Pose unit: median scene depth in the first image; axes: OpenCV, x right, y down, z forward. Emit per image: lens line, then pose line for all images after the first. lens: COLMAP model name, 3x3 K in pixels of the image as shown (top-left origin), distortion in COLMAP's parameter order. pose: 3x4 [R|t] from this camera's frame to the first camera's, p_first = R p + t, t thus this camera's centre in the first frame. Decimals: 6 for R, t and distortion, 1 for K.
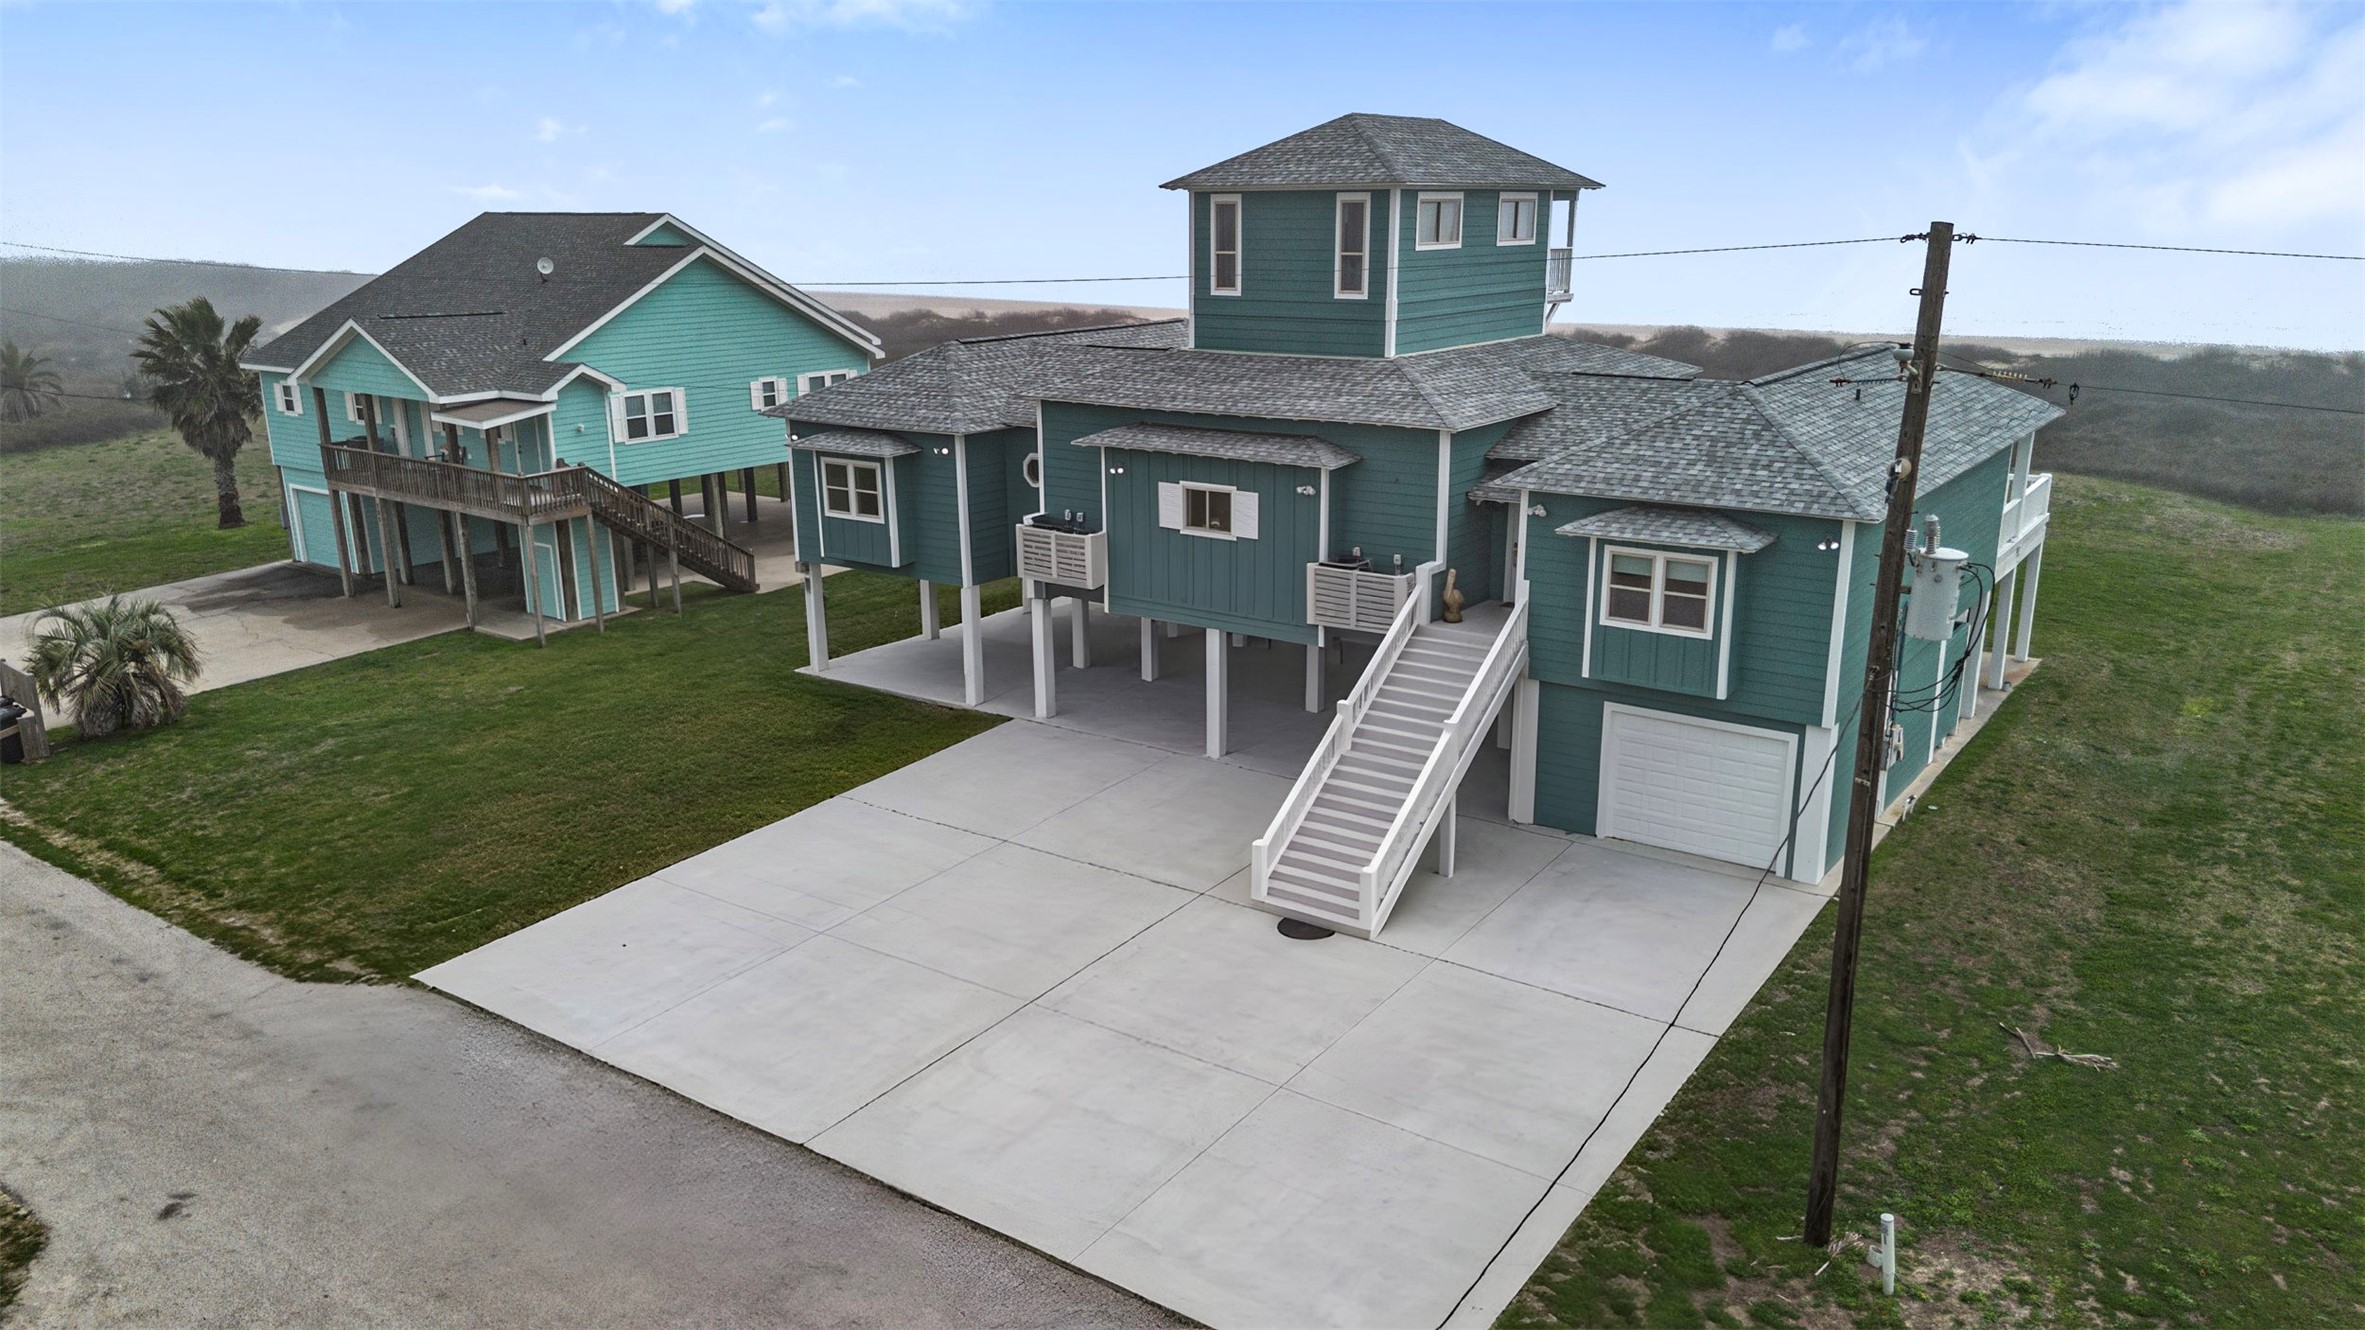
lens RADIAL K [[1666.4, 0, 1186.2], [0, 1666.4, 653.7], [0, 0, 1]] dist [0.075248, -0.062734]
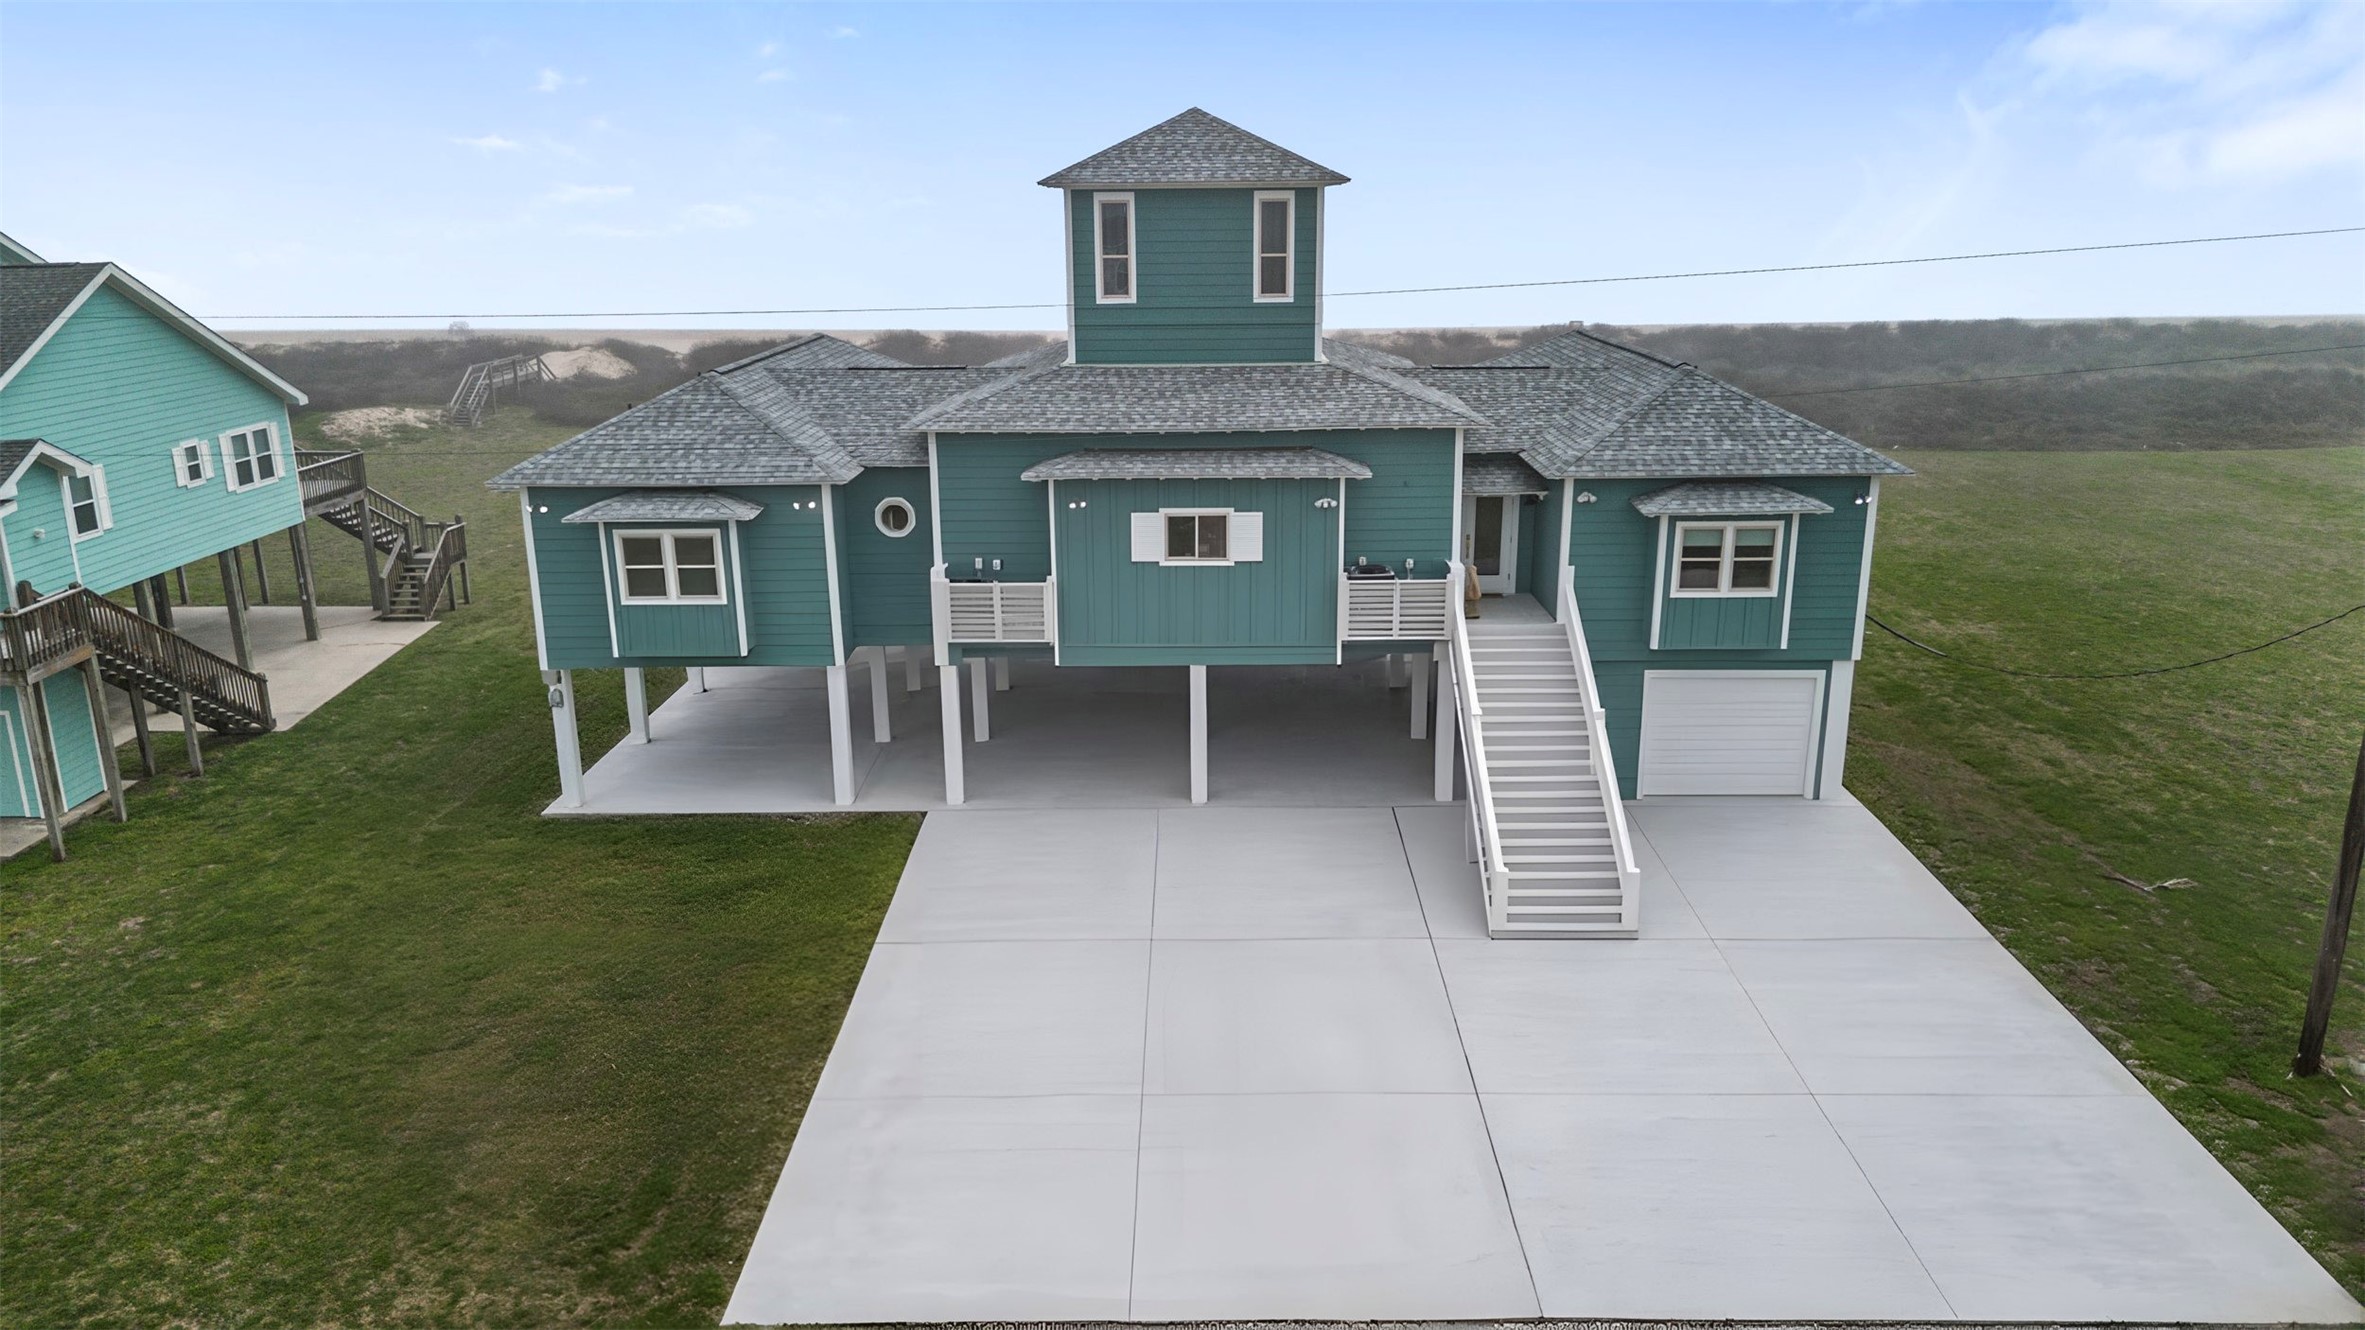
lens RADIAL K [[1666.4, 0, 1186.2], [0, 1666.4, 653.7], [0, 0, 1]] dist [0.075248, -0.062734]
pose [[0.823765, -0.149471, 0.546873, -0.494462], [0.151319, 0.987593, 0.041993, -0.061368], [-0.546364, 0.048160, 0.836162, 0.238090]]
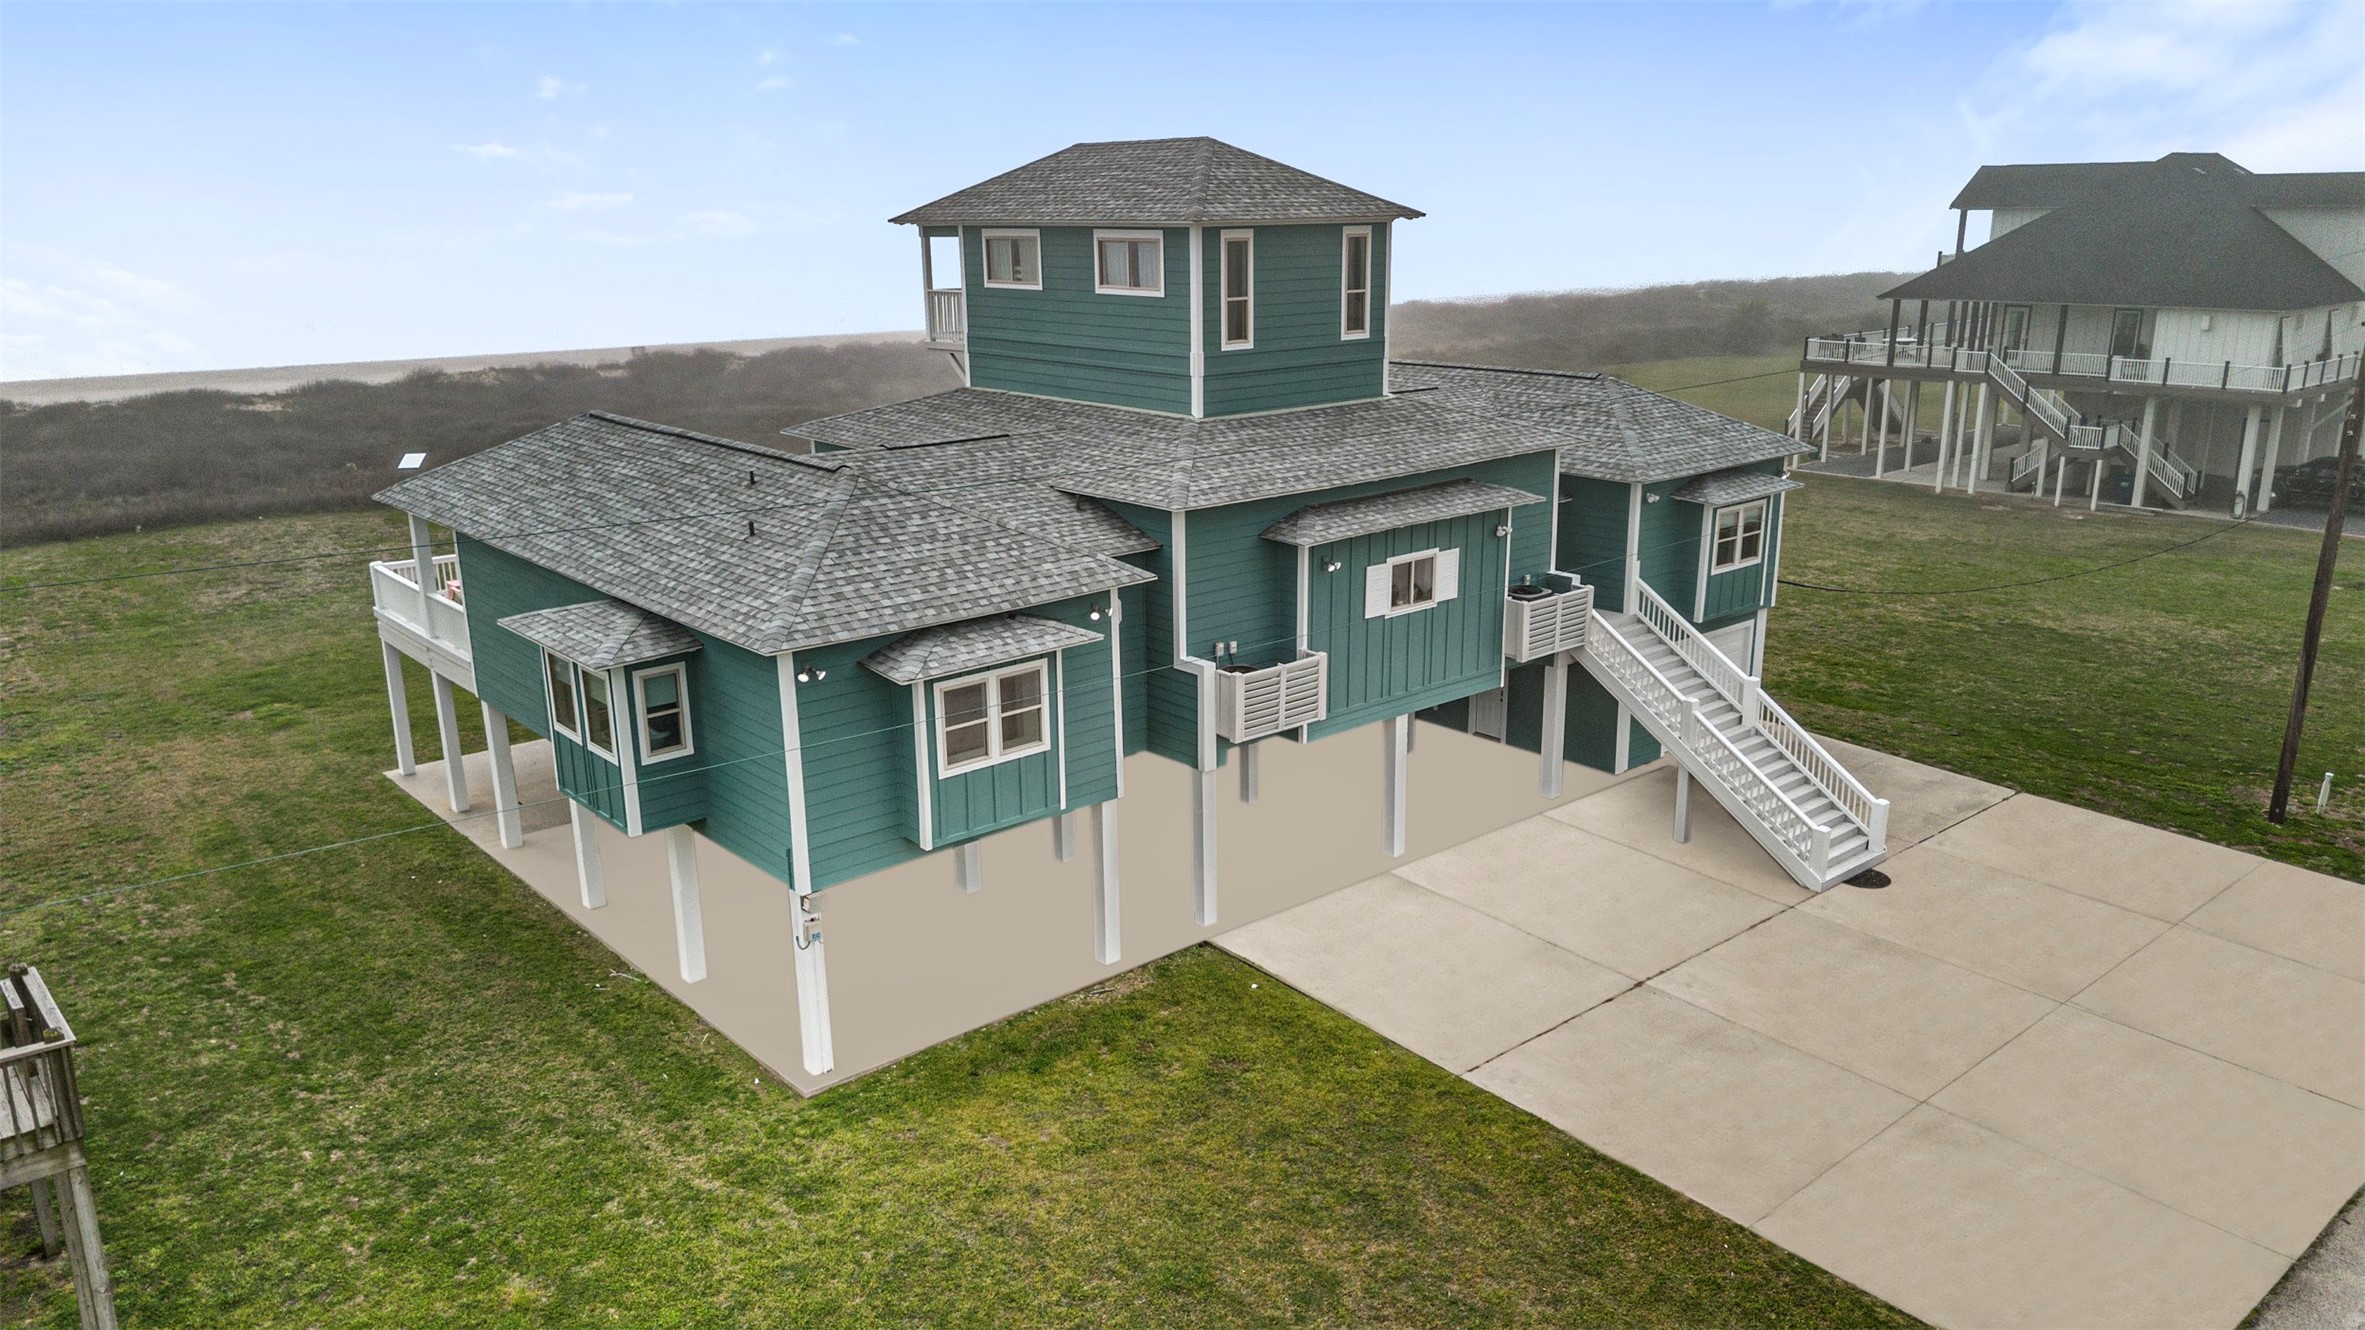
lens RADIAL K [[1696.2, 0, 1182.5], [0, 1696.2, 665.0], [0, 0, 1]] dist [0.075530, -0.000591]
pose [[0.240856, -0.254811, 0.936515, -0.862955], [0.259217, 0.946758, 0.190932, -0.245963], [-0.935305, 0.196774, 0.294084, 0.845246]]
